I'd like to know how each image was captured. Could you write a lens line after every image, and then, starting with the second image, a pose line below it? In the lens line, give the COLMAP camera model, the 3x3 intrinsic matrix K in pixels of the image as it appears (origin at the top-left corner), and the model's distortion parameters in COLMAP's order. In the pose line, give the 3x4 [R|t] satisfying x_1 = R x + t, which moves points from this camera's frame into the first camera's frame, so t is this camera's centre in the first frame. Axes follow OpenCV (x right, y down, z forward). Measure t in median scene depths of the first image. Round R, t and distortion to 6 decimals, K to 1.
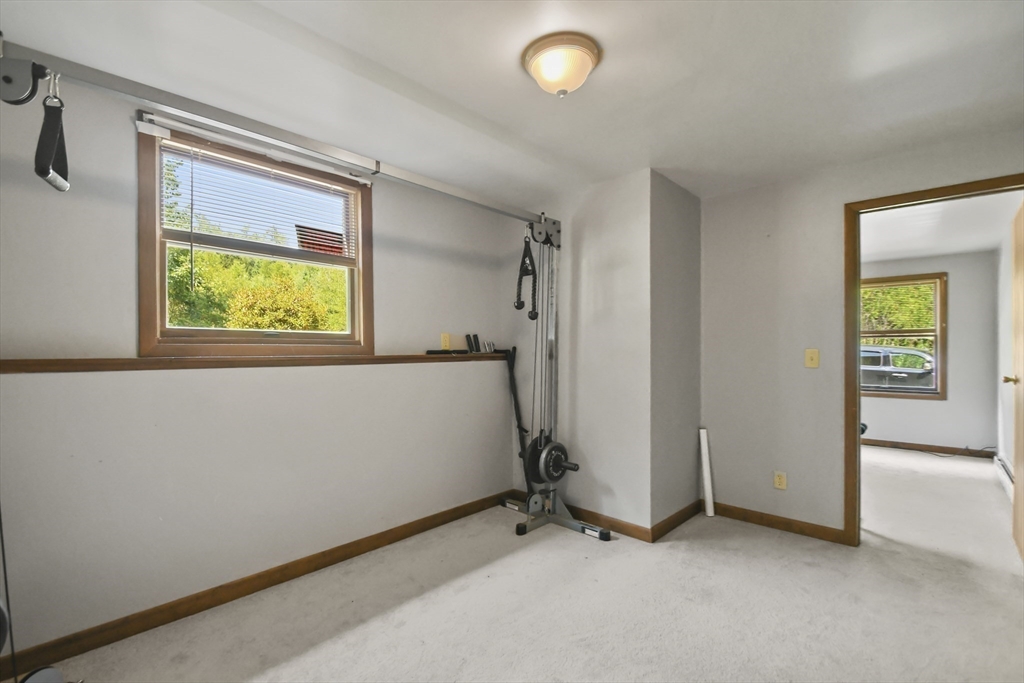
lens RADIAL K [[459.4, 0, 501.7], [0, 459.4, 347.3], [0, 0, 1]] dist [0.003115, 0.000005]
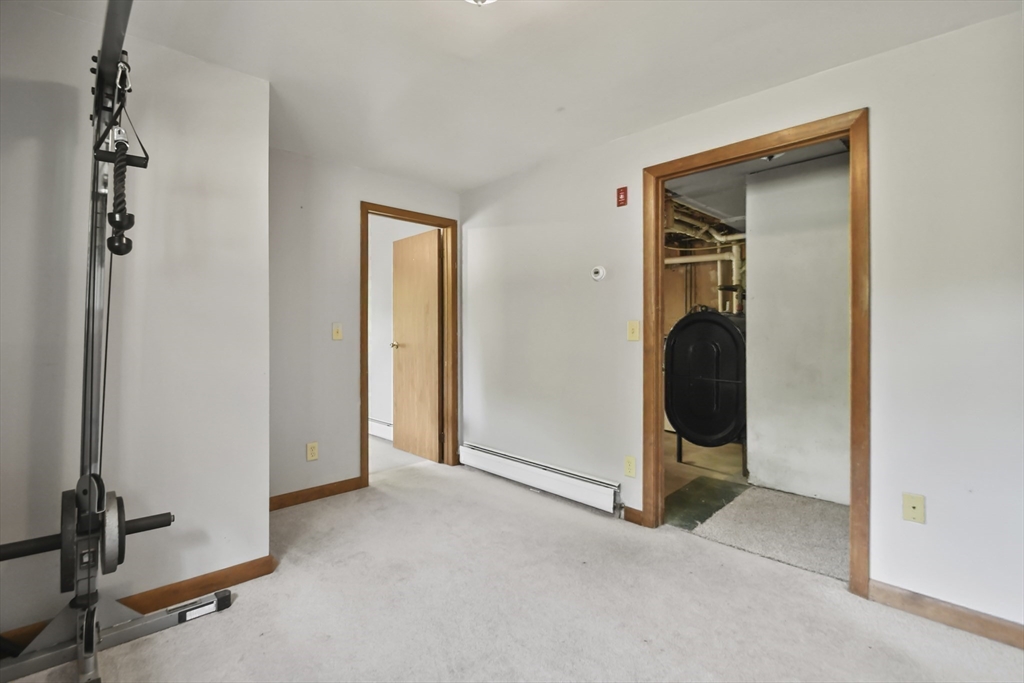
lens RADIAL K [[457.6, 0, 510.8], [0, 457.6, 330.9], [0, 0, 1]] dist [0.001051, 0.000048]
pose [[0.039482, -0.001956, 0.999218, -0.416019], [-0.012742, 0.999916, 0.002461, 0.014796], [-0.999139, -0.012830, 0.039453, 0.564092]]
